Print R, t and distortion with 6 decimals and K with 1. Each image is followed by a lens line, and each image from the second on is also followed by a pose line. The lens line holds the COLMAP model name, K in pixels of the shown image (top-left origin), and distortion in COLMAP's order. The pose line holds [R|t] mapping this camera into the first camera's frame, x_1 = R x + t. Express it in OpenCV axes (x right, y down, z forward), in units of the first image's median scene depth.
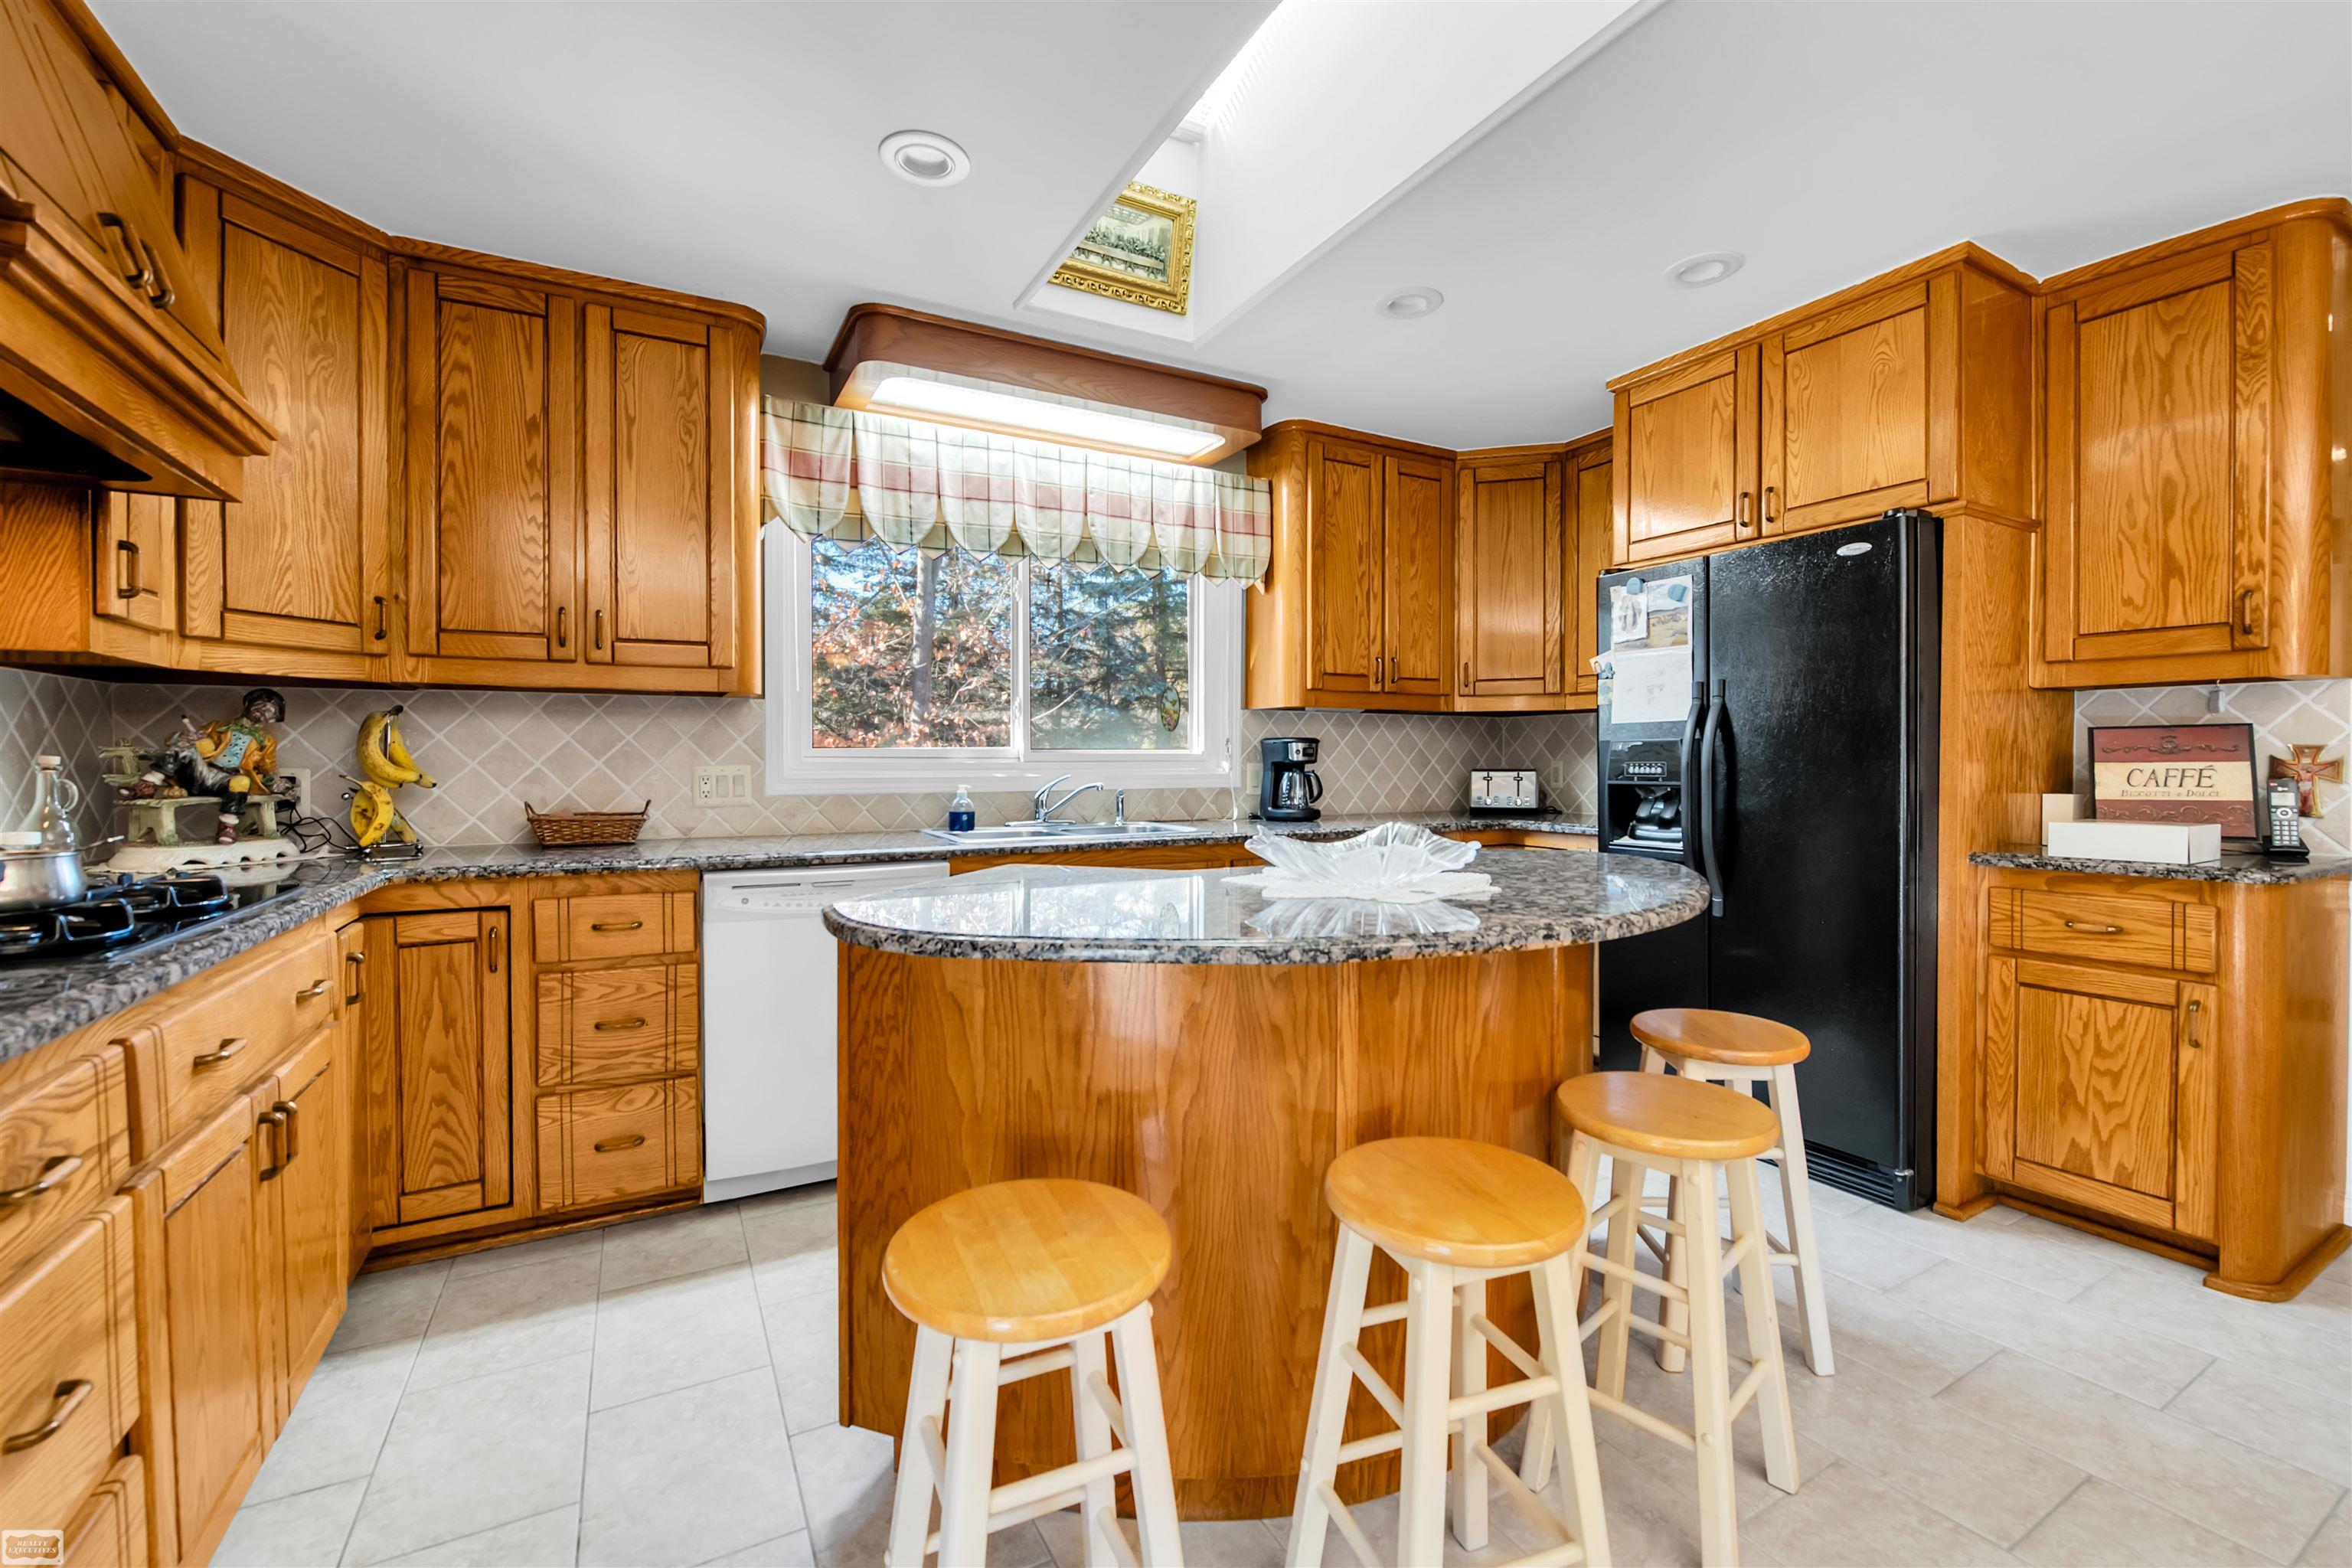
lens RADIAL K [[969.8, 0, 1193.6], [0, 969.8, 776.0], [0, 0, 1]] dist [-0.009248, -0.002688]
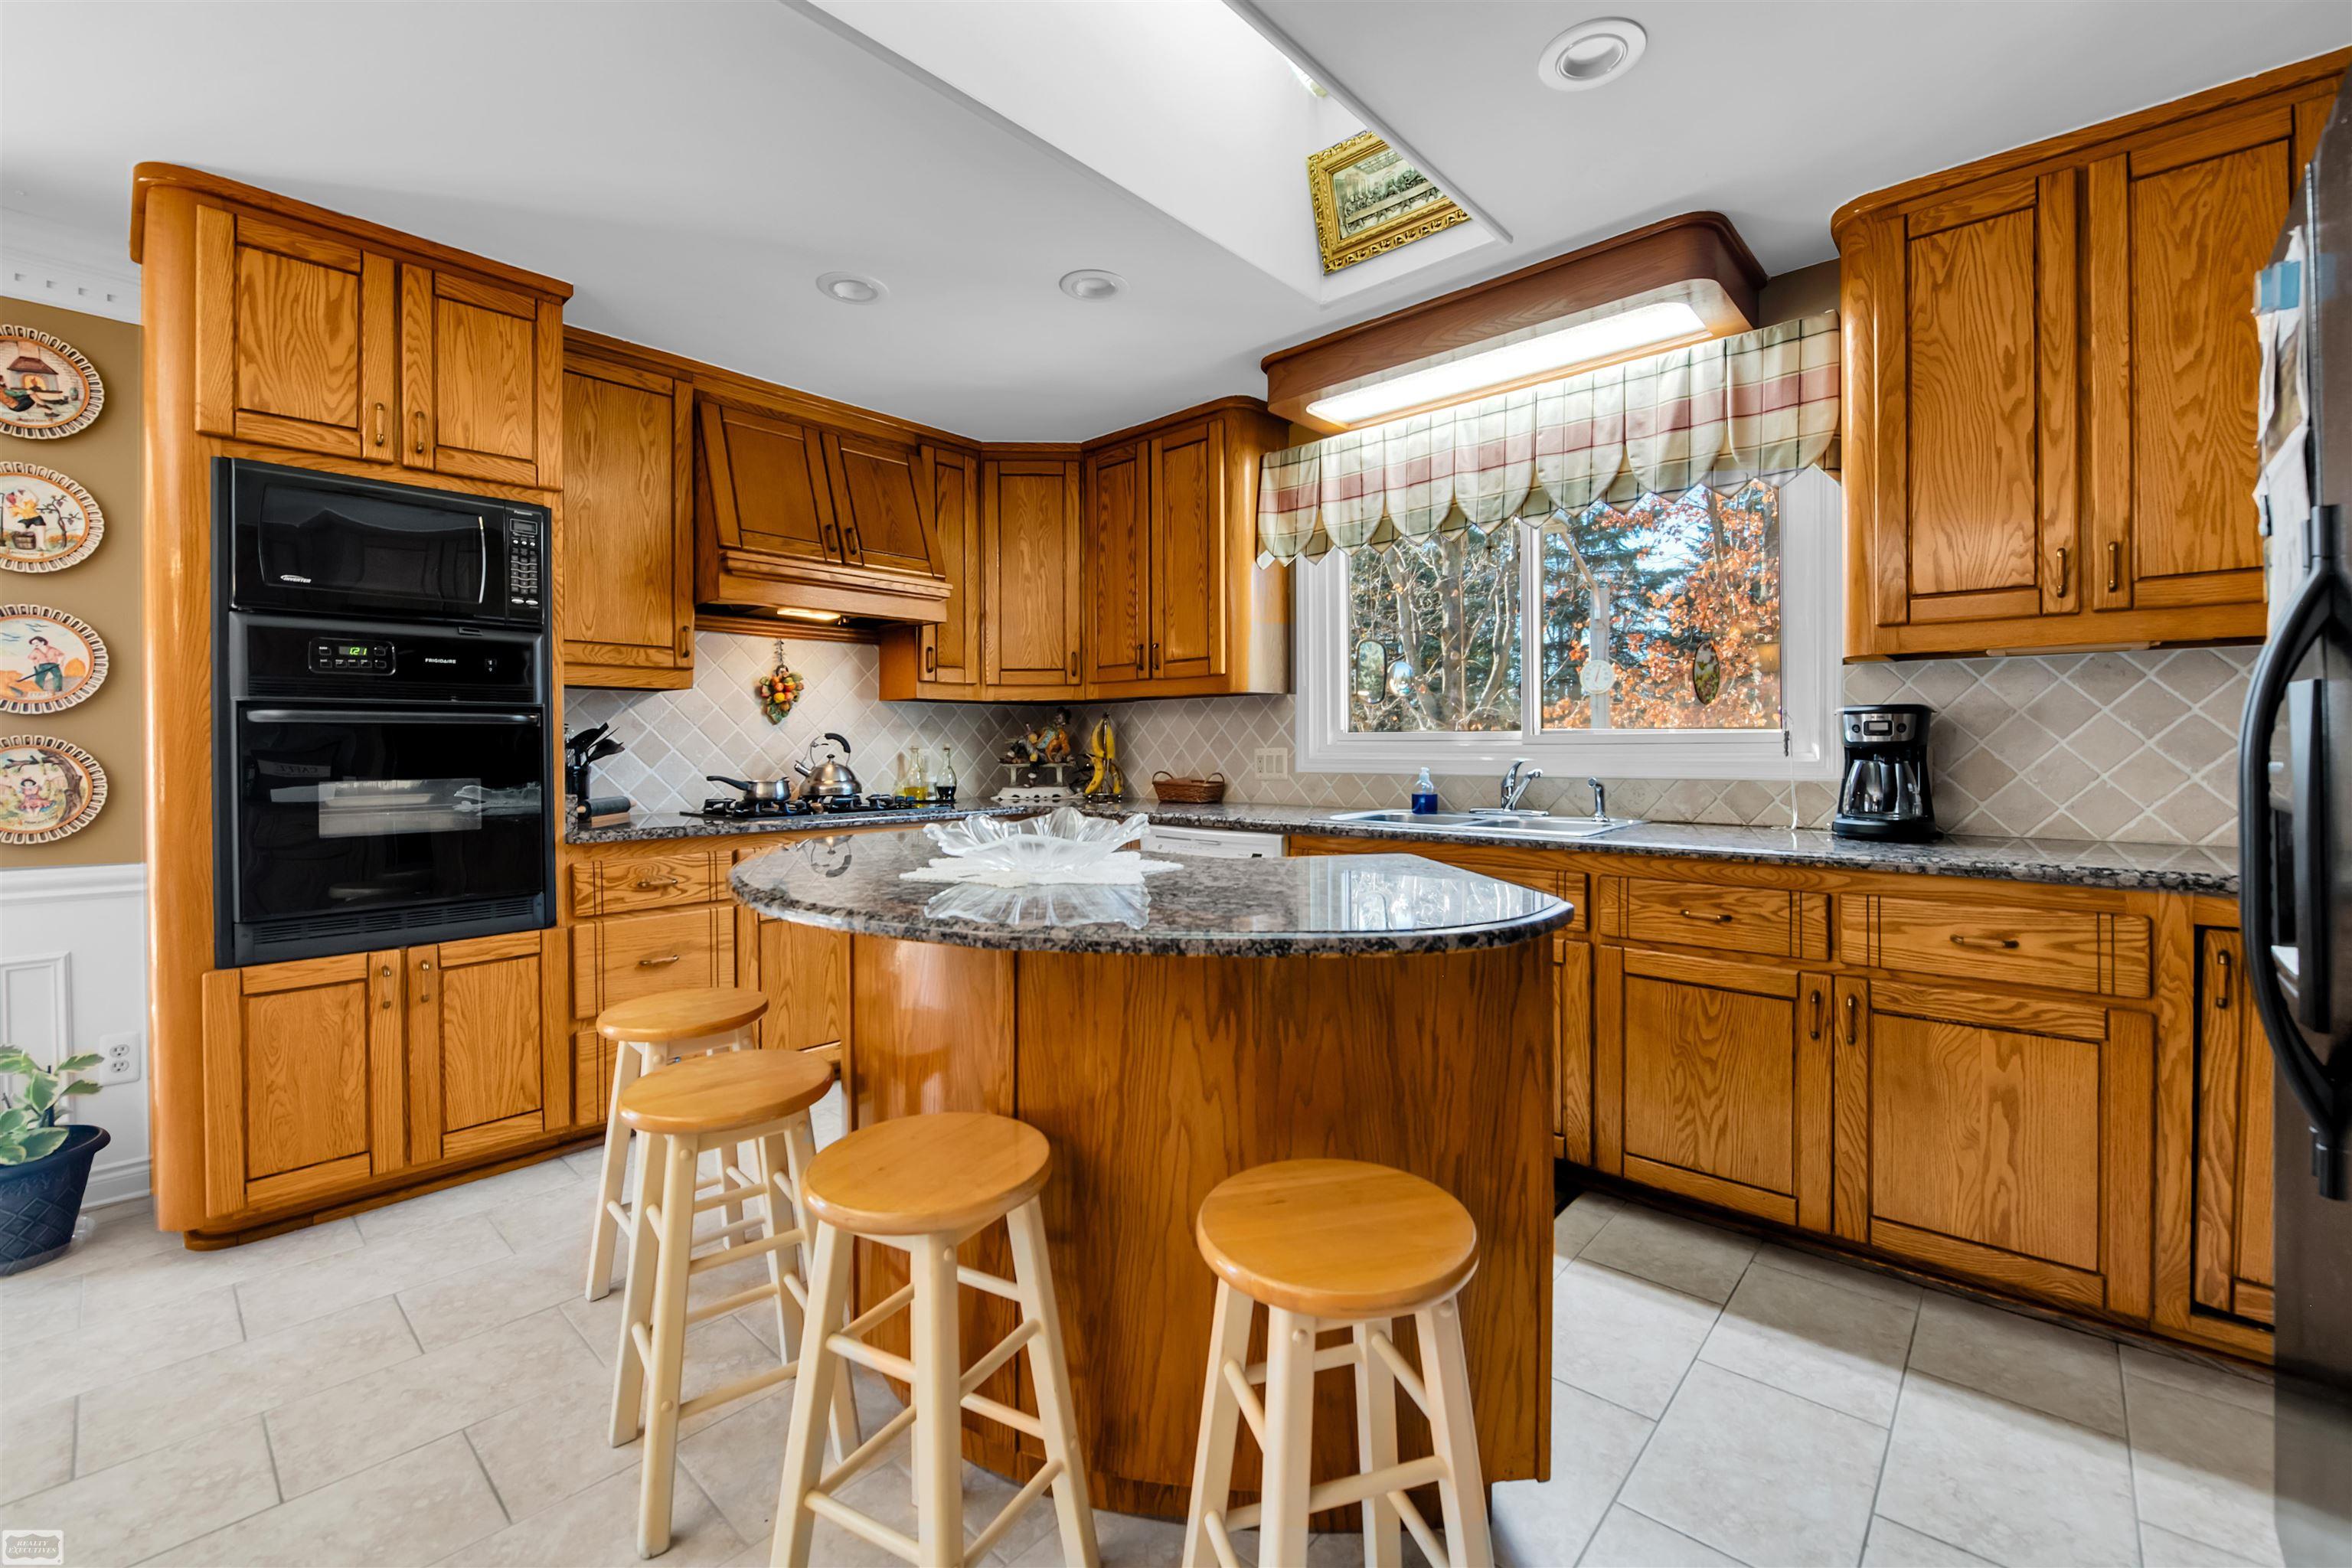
lens RADIAL K [[969.8, 0, 1188.5], [0, 969.8, 748.6], [0, 0, 1]] dist [-0.009248, -0.002688]
pose [[0.322041, 0.003877, -0.946718, 0.673770], [-0.010160, 0.999948, 0.000639, -0.009582], [0.946671, 0.009413, 0.322063, 0.471683]]
